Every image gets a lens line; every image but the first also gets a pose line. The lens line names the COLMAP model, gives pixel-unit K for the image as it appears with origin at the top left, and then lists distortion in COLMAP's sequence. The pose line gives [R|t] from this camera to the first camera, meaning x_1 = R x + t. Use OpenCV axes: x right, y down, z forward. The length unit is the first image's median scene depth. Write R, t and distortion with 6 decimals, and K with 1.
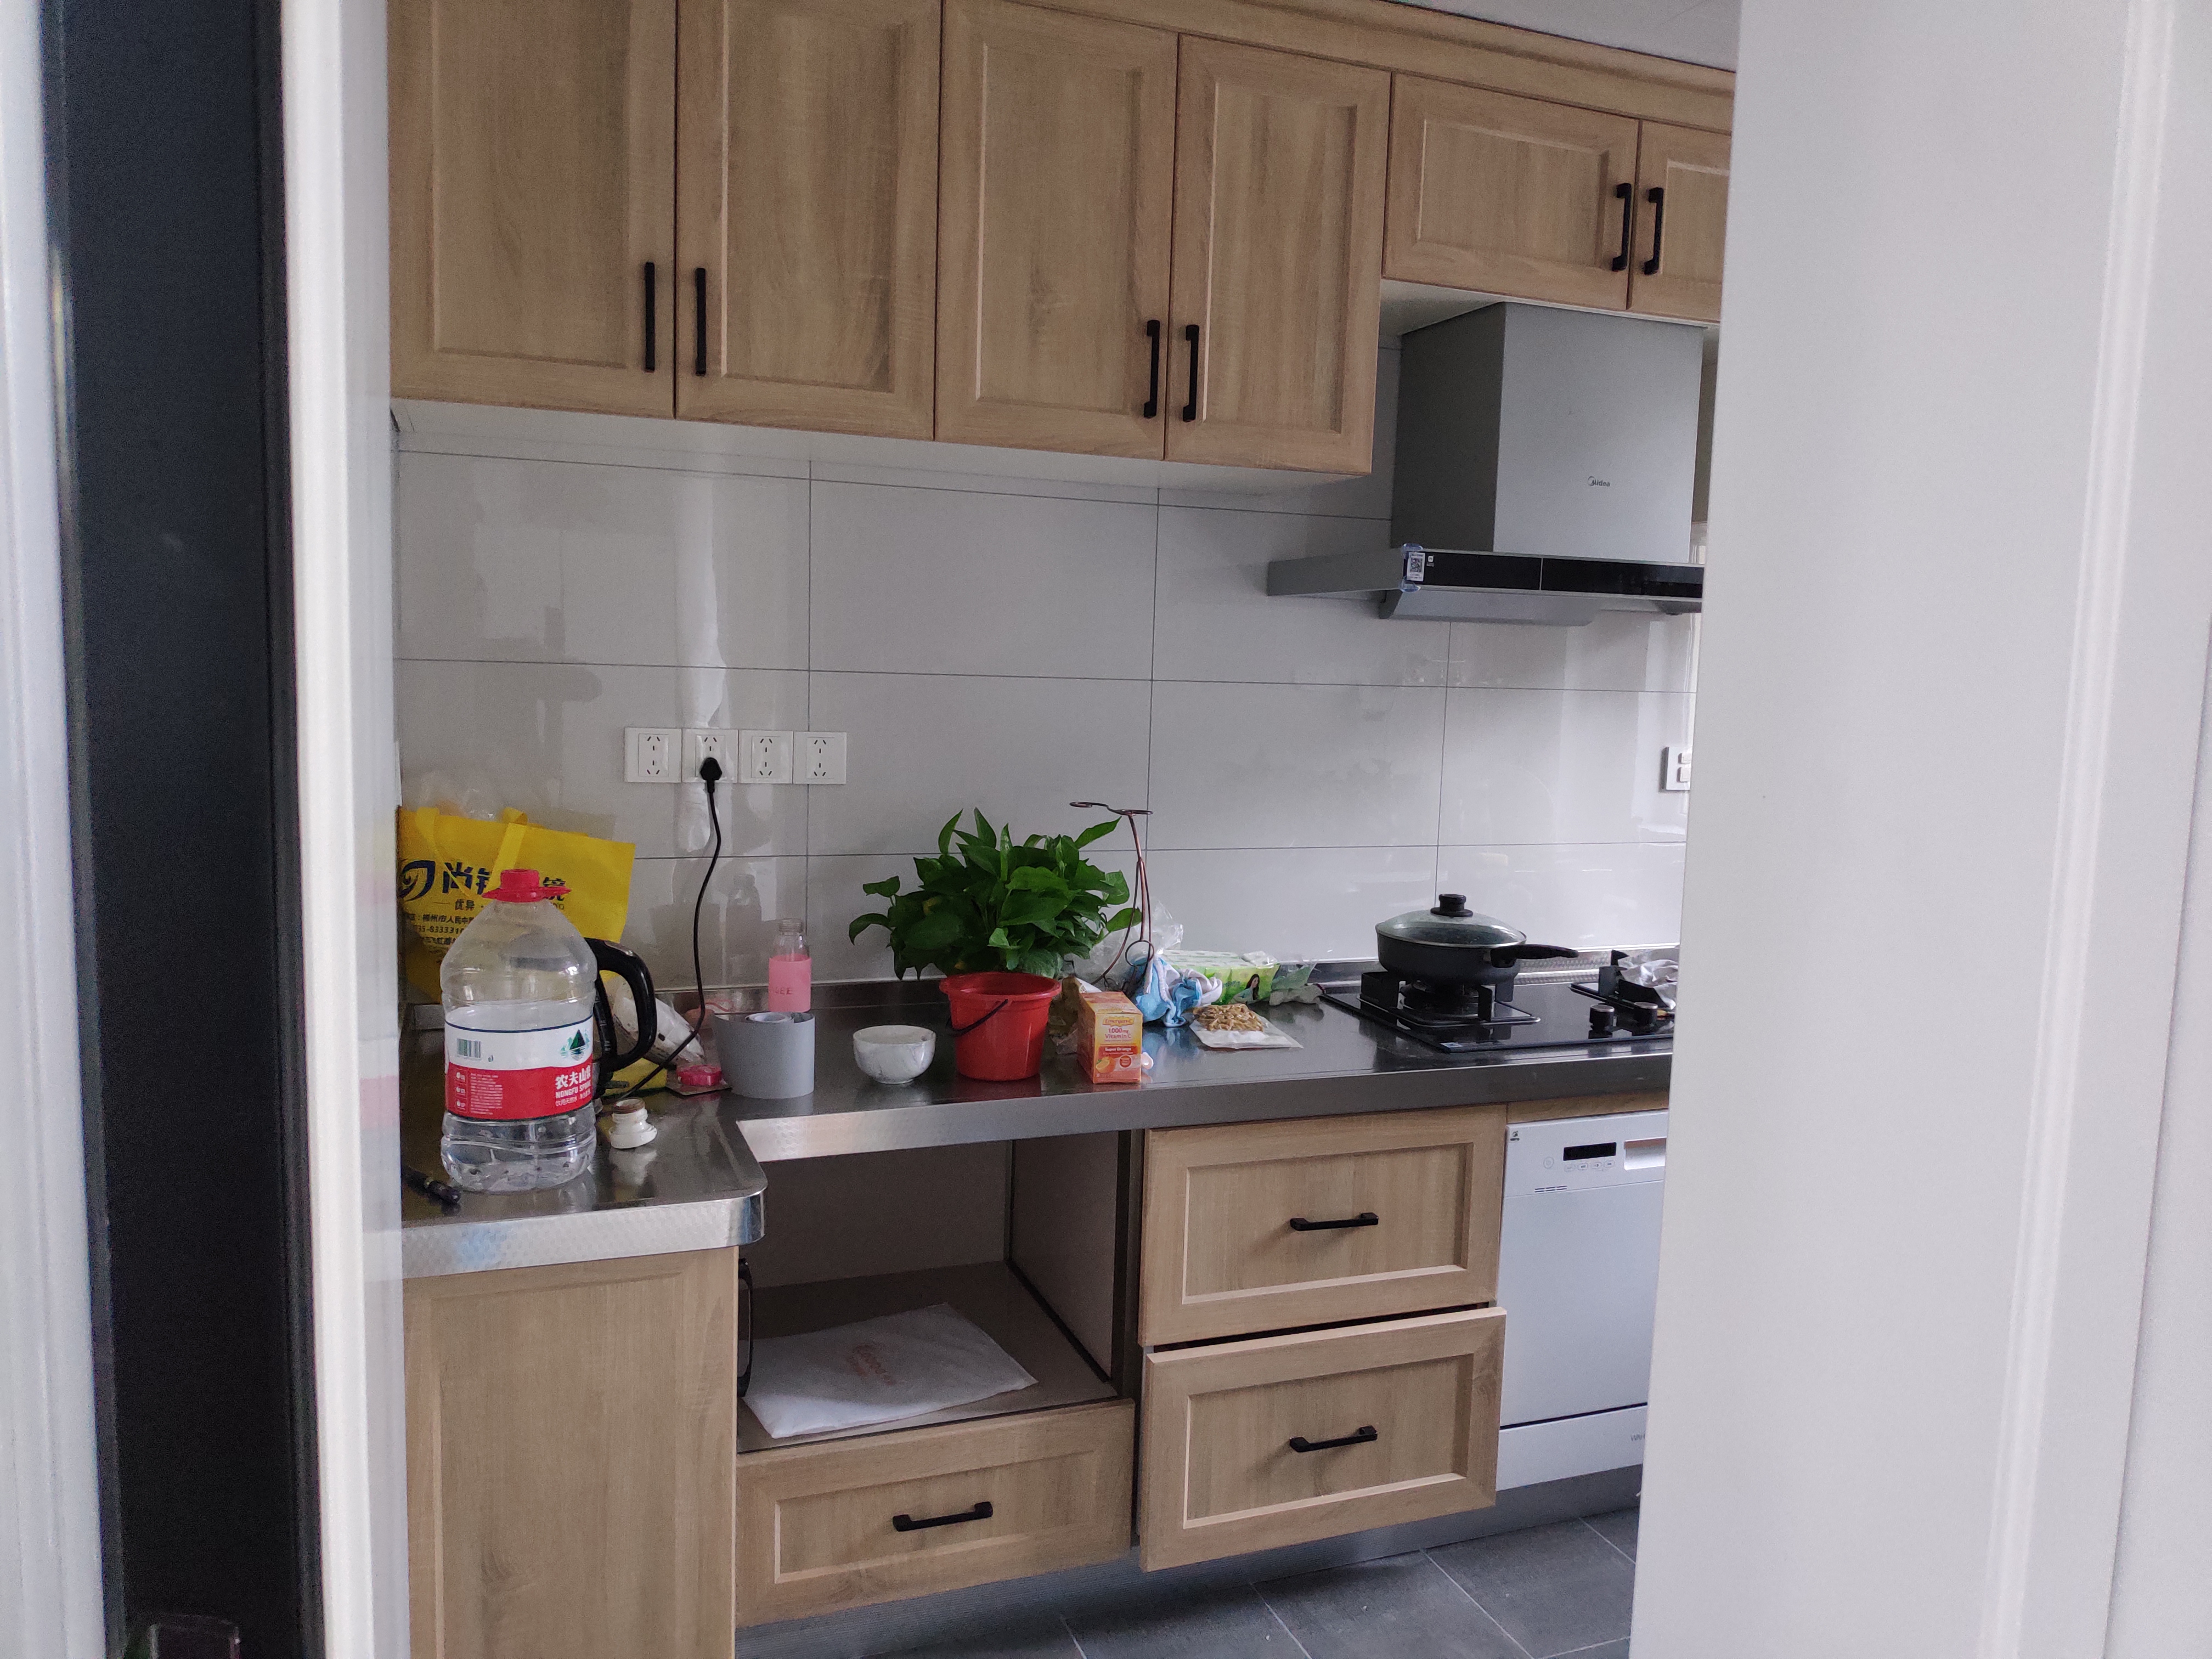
lens RADIAL K [[1537.0, 0, 1106.0], [0, 1537.0, 829.5], [0, 0, 1]] dist [0.075005, -0.261622]
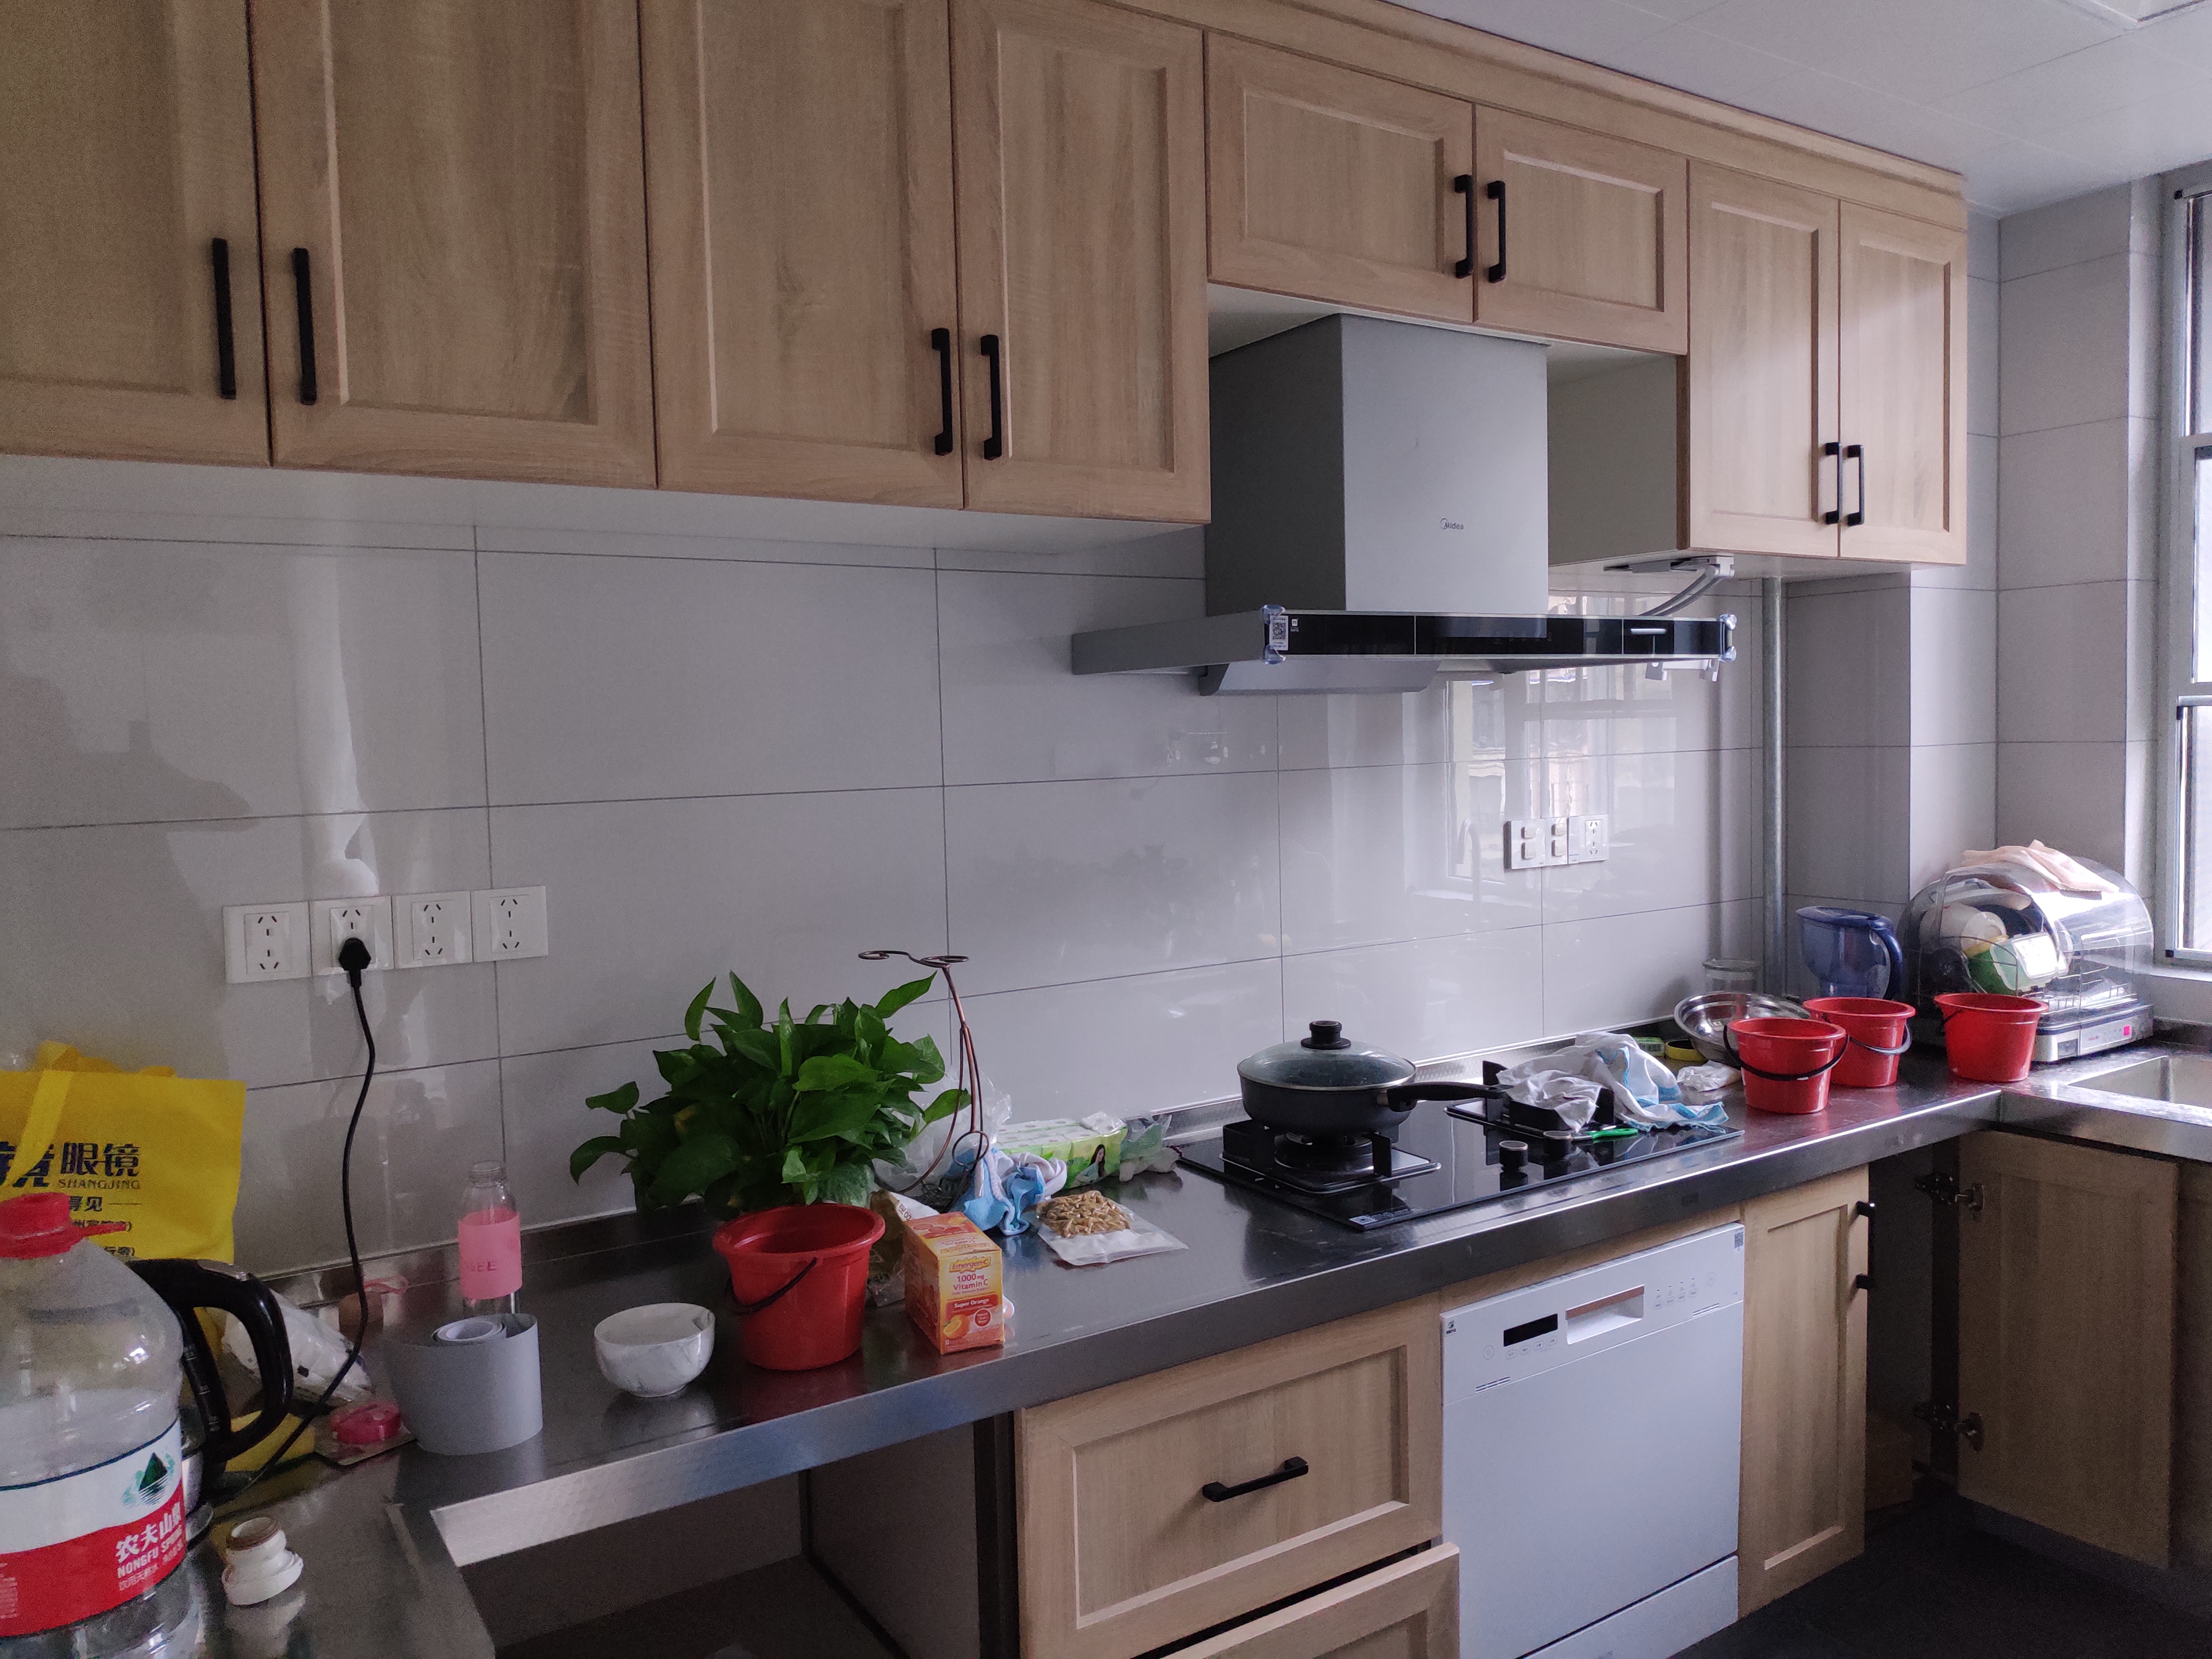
lens RADIAL K [[1554.4, 0, 1106.0], [0, 1554.4, 829.5], [0, 0, 1]] dist [0.005038, -0.040410]
pose [[0.977814, -0.066882, 0.198510, -0.056641], [0.075451, 0.996502, -0.035915, -0.046315], [-0.195413, 0.050096, 0.979441, 0.231639]]
